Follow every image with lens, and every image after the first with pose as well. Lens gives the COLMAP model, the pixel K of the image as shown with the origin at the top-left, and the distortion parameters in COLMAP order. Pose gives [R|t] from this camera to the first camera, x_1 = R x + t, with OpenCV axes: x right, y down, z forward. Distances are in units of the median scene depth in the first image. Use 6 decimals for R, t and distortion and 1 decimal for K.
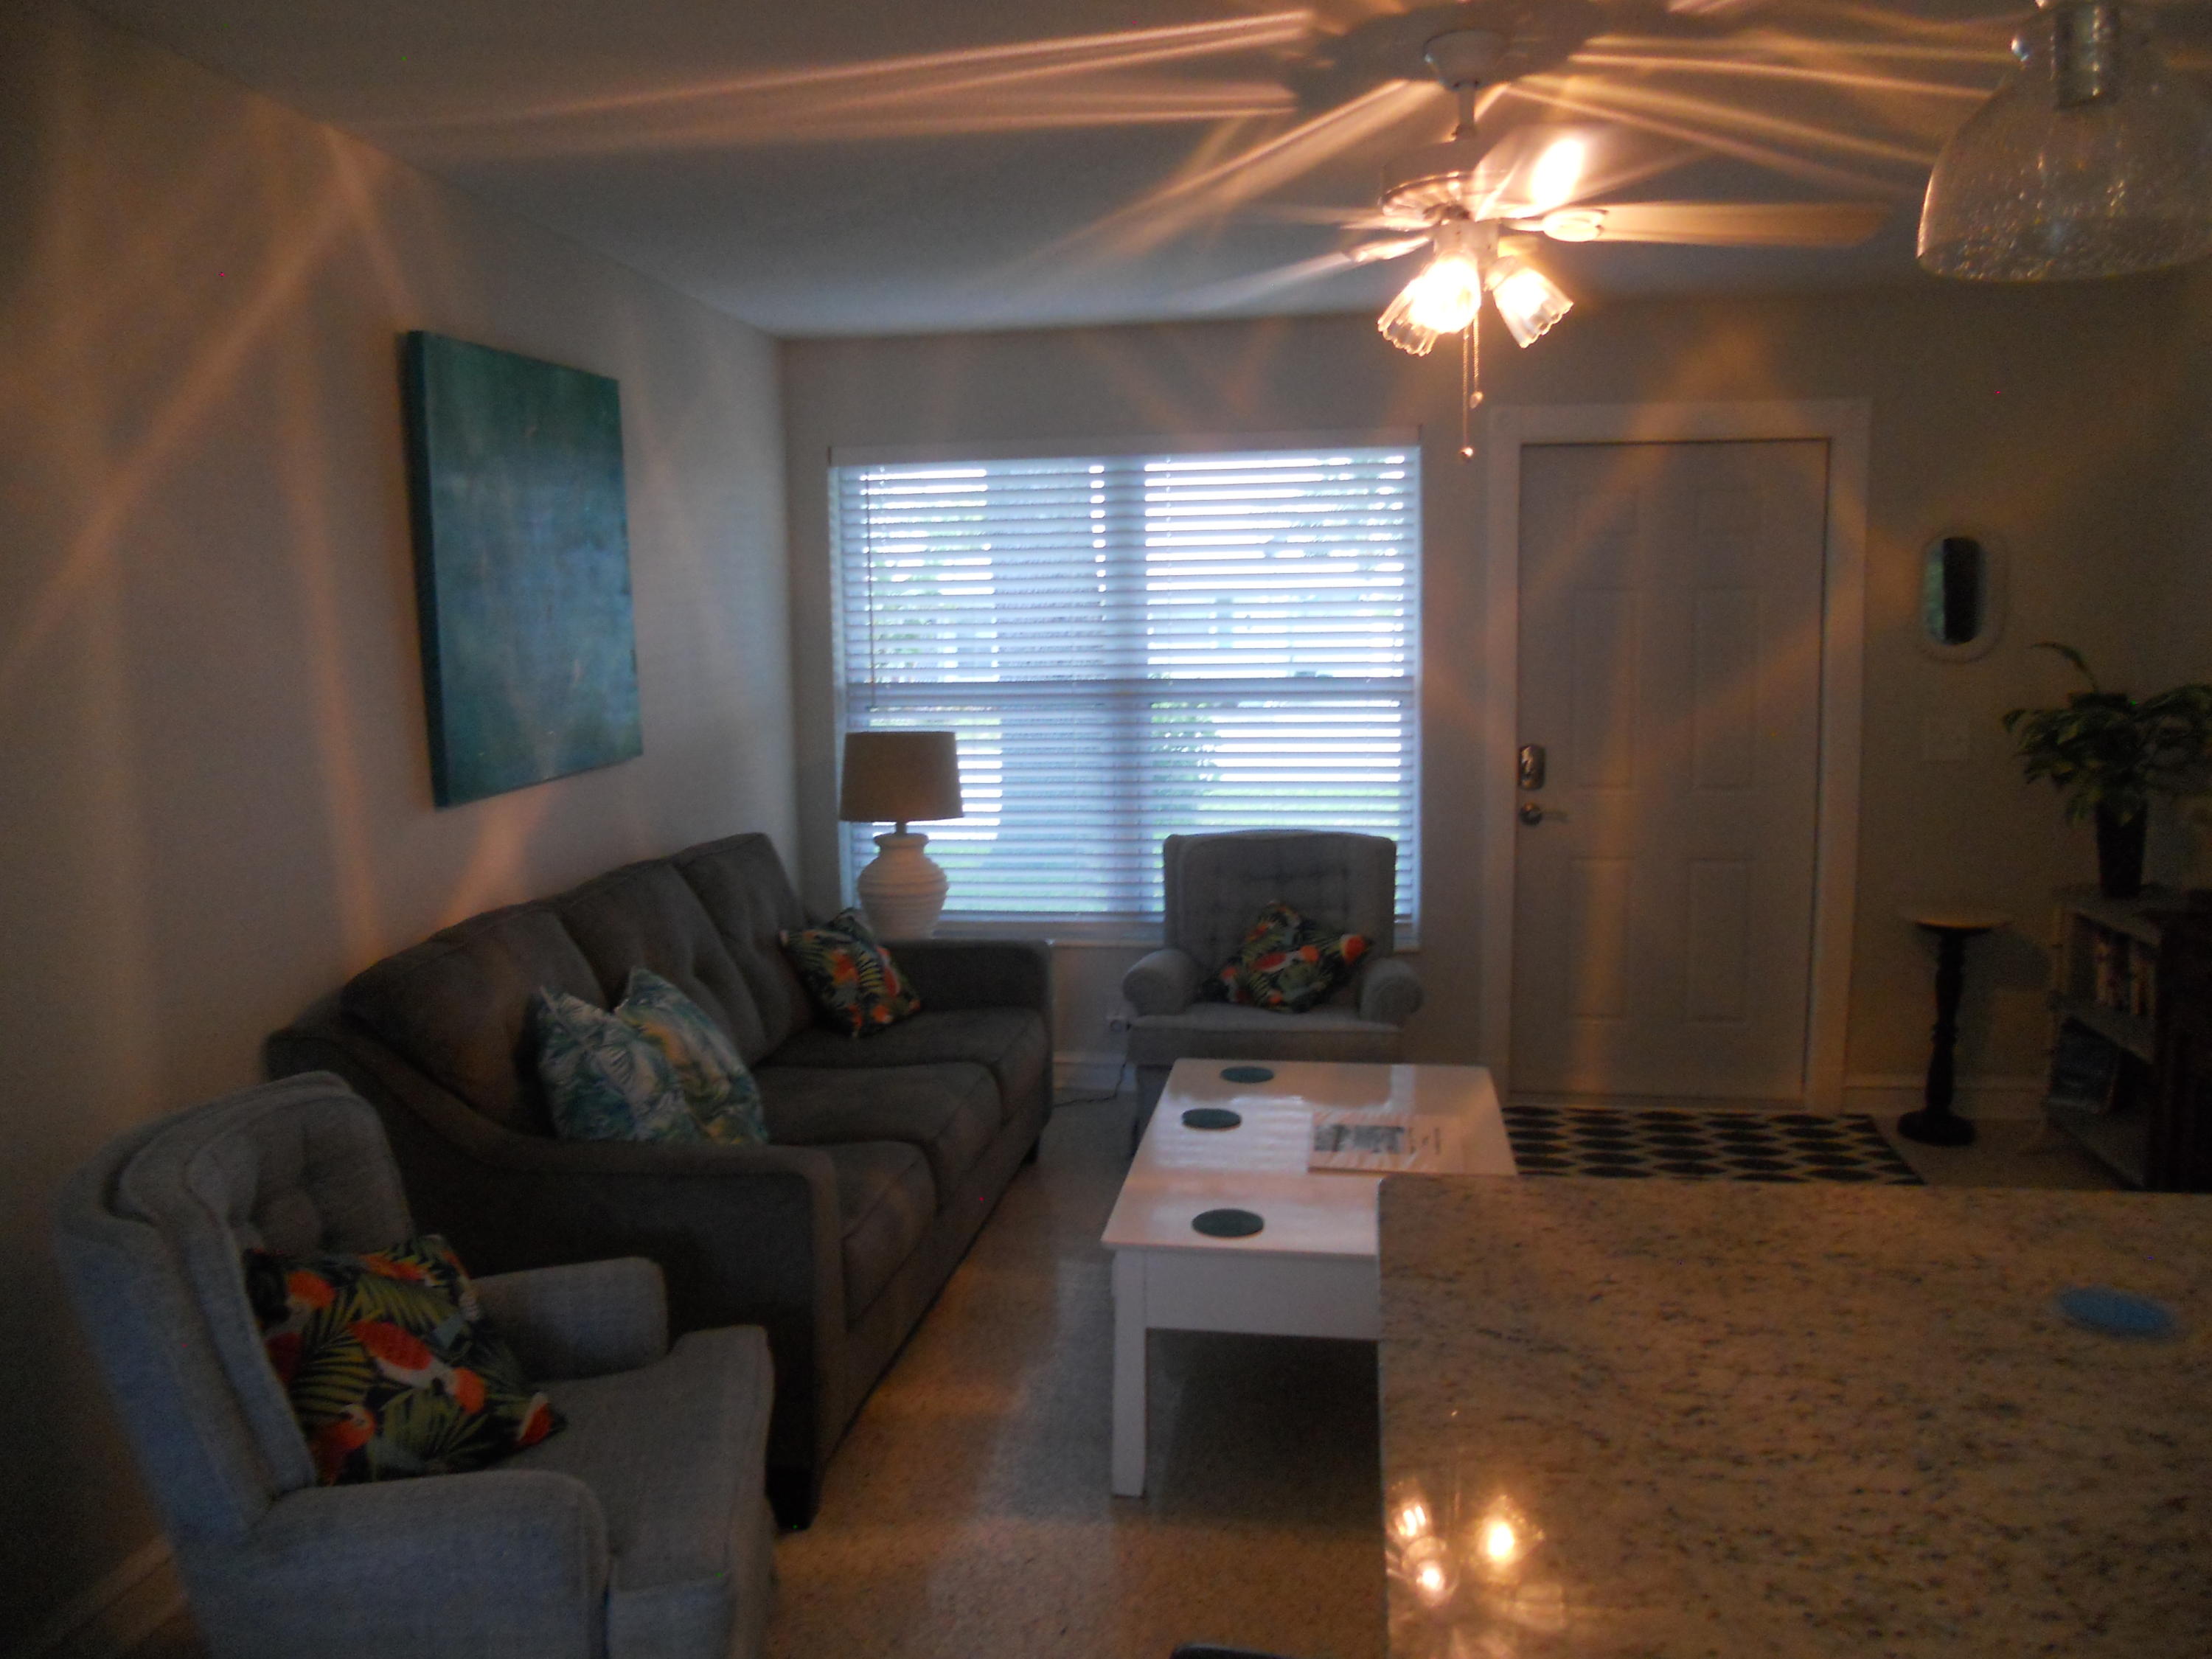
lens RADIAL K [[1649.1, 0, 1106.0], [0, 1649.1, 829.5], [0, 0, 1]] dist [-0.055151, 0.005150]
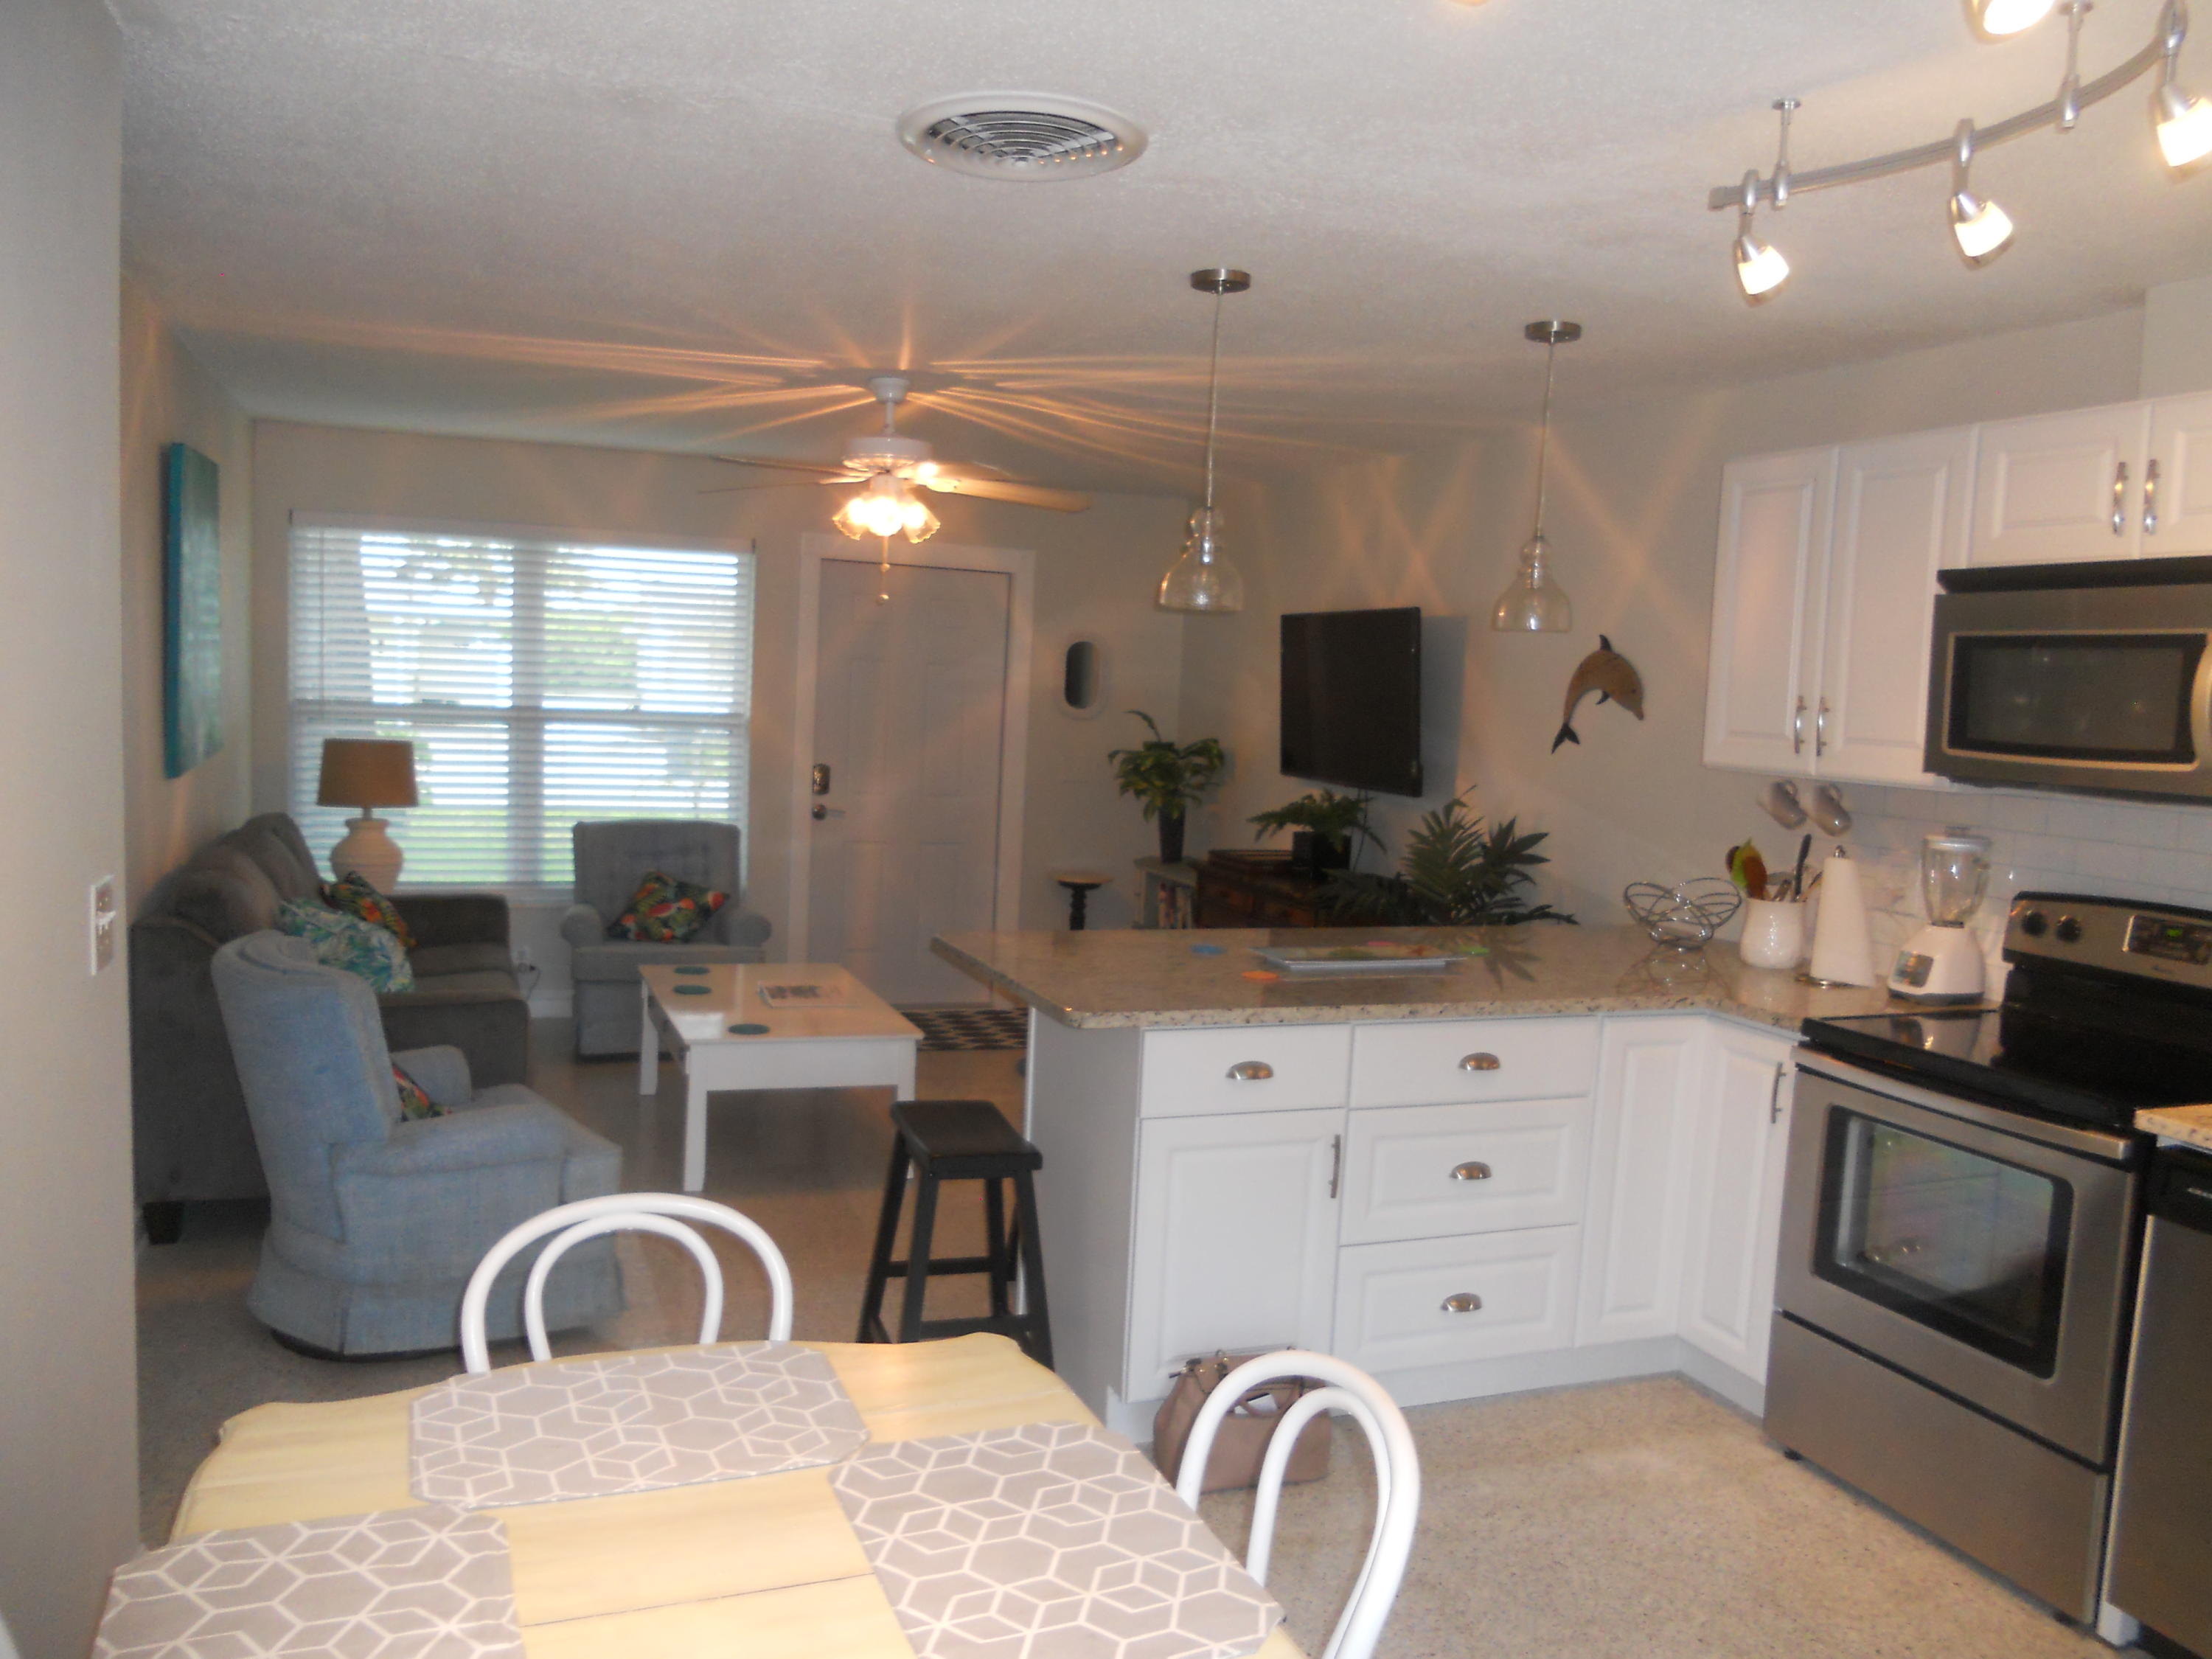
lens RADIAL K [[1649.1, 0, 1106.0], [0, 1649.1, 829.5], [0, 0, 1]] dist [-0.055151, 0.005150]
pose [[0.852543, 0.009873, 0.522564, -0.311533], [0.001517, 0.999771, -0.021363, 0.041144], [-0.522655, 0.019006, 0.852332, -0.408127]]
